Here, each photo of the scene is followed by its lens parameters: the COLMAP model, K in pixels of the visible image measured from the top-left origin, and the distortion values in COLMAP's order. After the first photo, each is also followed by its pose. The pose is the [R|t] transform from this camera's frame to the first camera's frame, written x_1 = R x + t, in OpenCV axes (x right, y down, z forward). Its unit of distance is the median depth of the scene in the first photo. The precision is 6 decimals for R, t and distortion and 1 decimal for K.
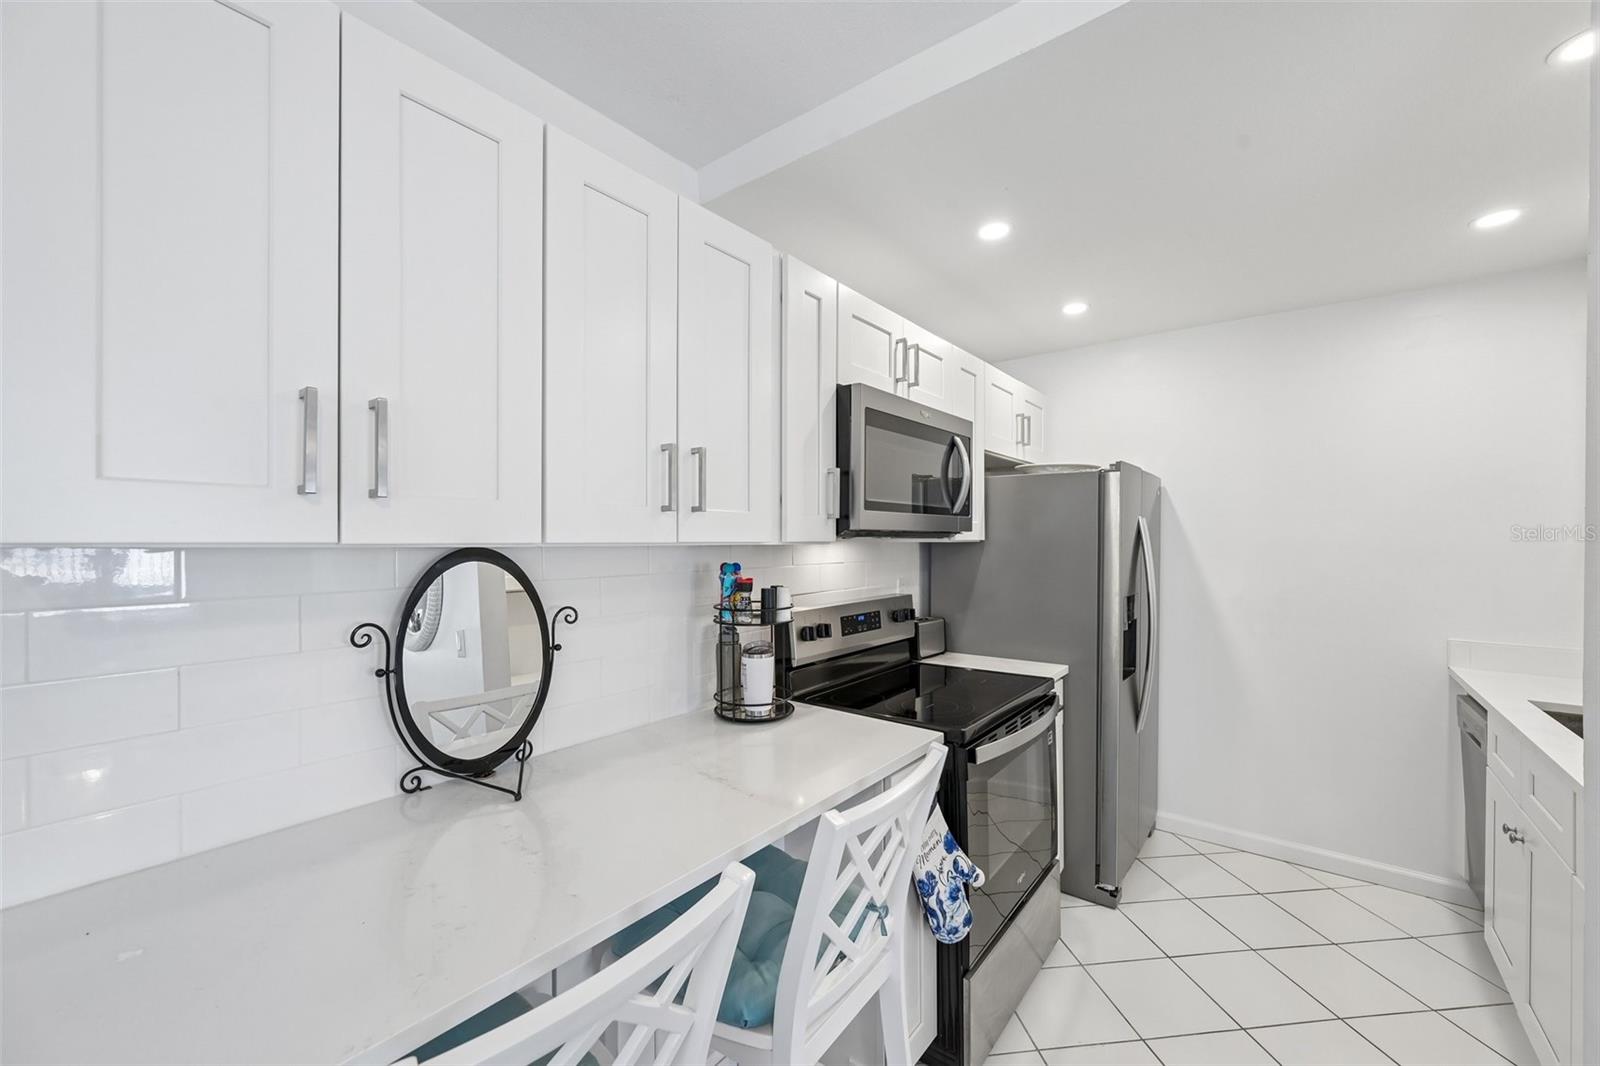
lens RADIAL K [[639.2, 0, 810.5], [0, 639.2, 542.3], [0, 0, 1]] dist [0.002731, 0.000430]
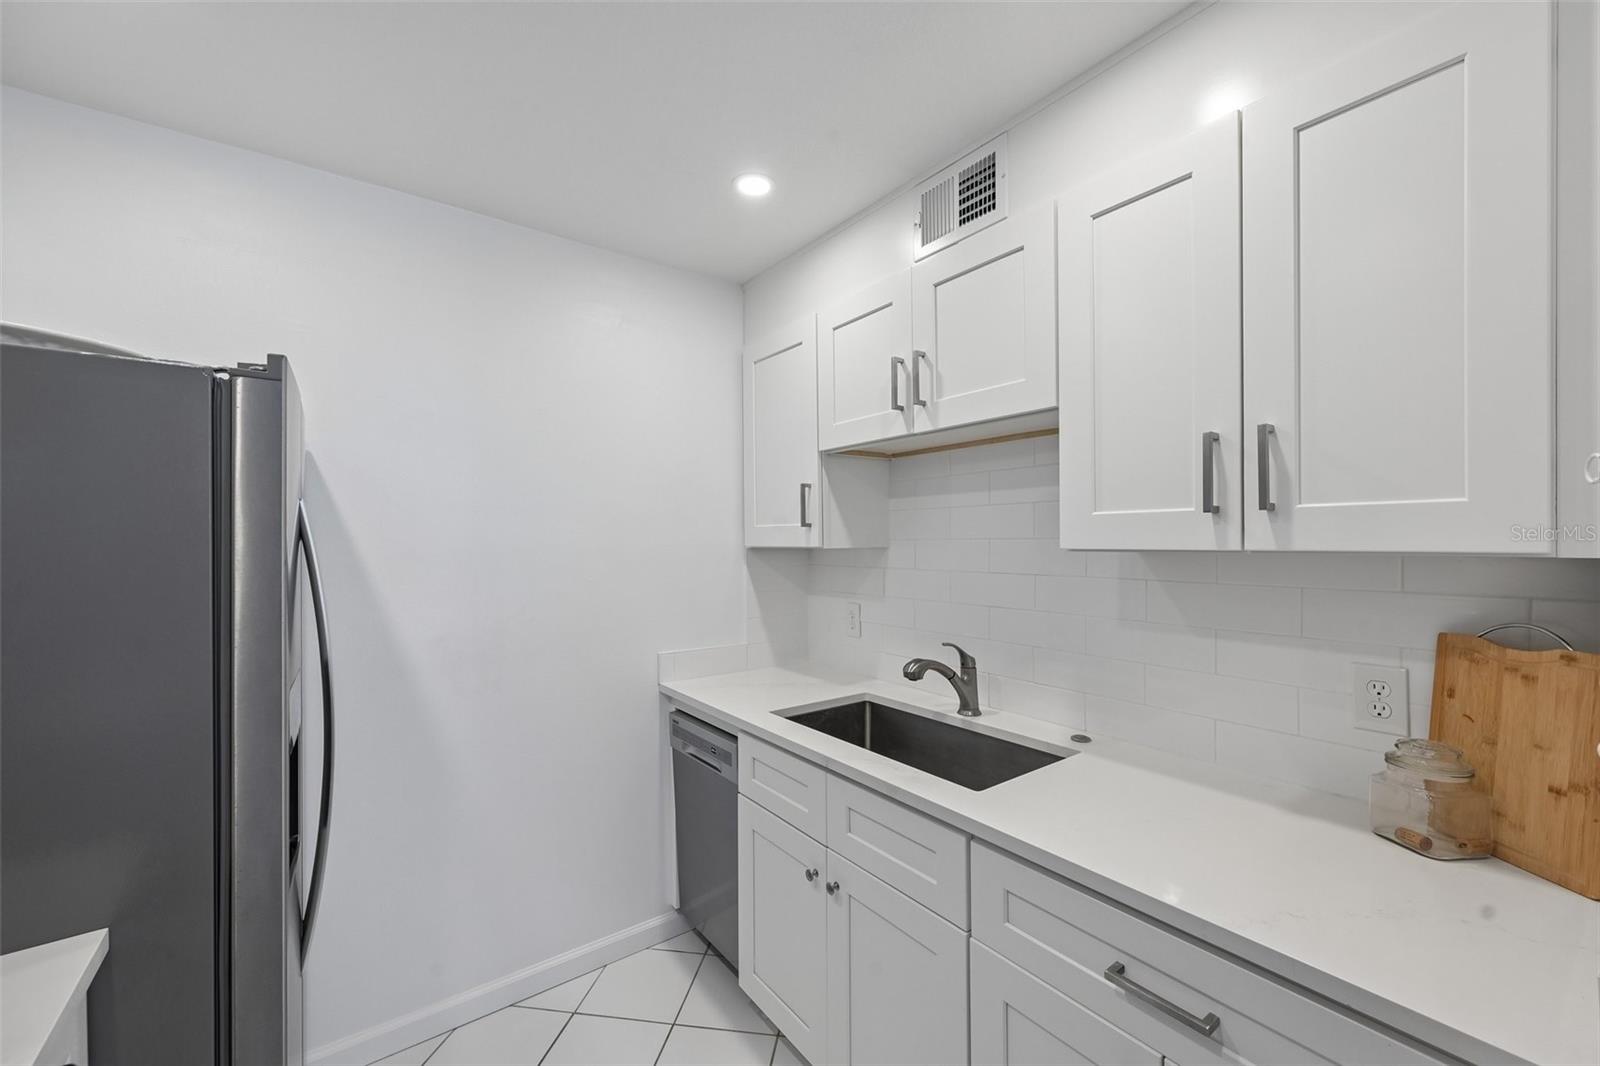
lens RADIAL K [[639.2, 0, 810.5], [0, 639.2, 542.3], [0, 0, 1]] dist [0.002731, 0.000430]
pose [[0.273038, -0.005421, 0.961988, 0.181475], [0.014055, 0.999900, 0.001645, -0.004770], [-0.961901, 0.013072, 0.273087, 0.546702]]
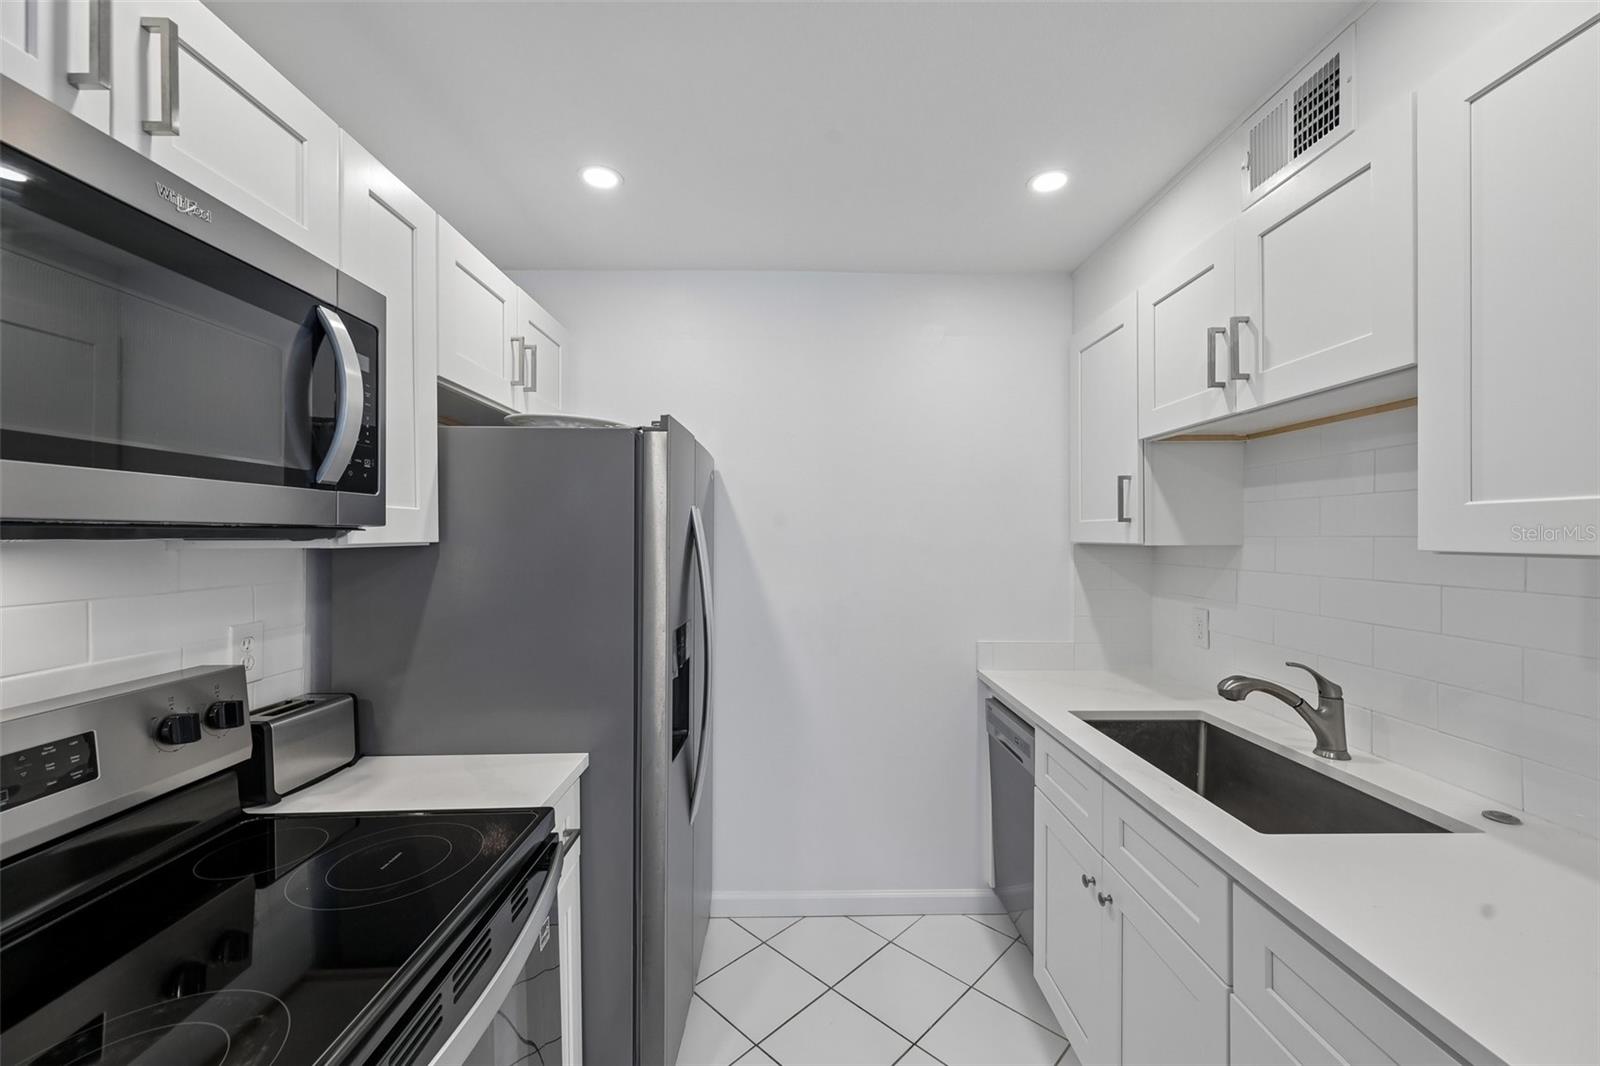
lens RADIAL K [[636.7, 0, 793.3], [0, 636.7, 534.3], [0, 0, 1]] dist [-0.001300, -0.000207]
pose [[0.795059, 0.000084, 0.606532, 0.192927], [0.005388, 0.999960, -0.007202, -0.005219], [-0.606508, 0.008994, 0.795027, 0.406690]]
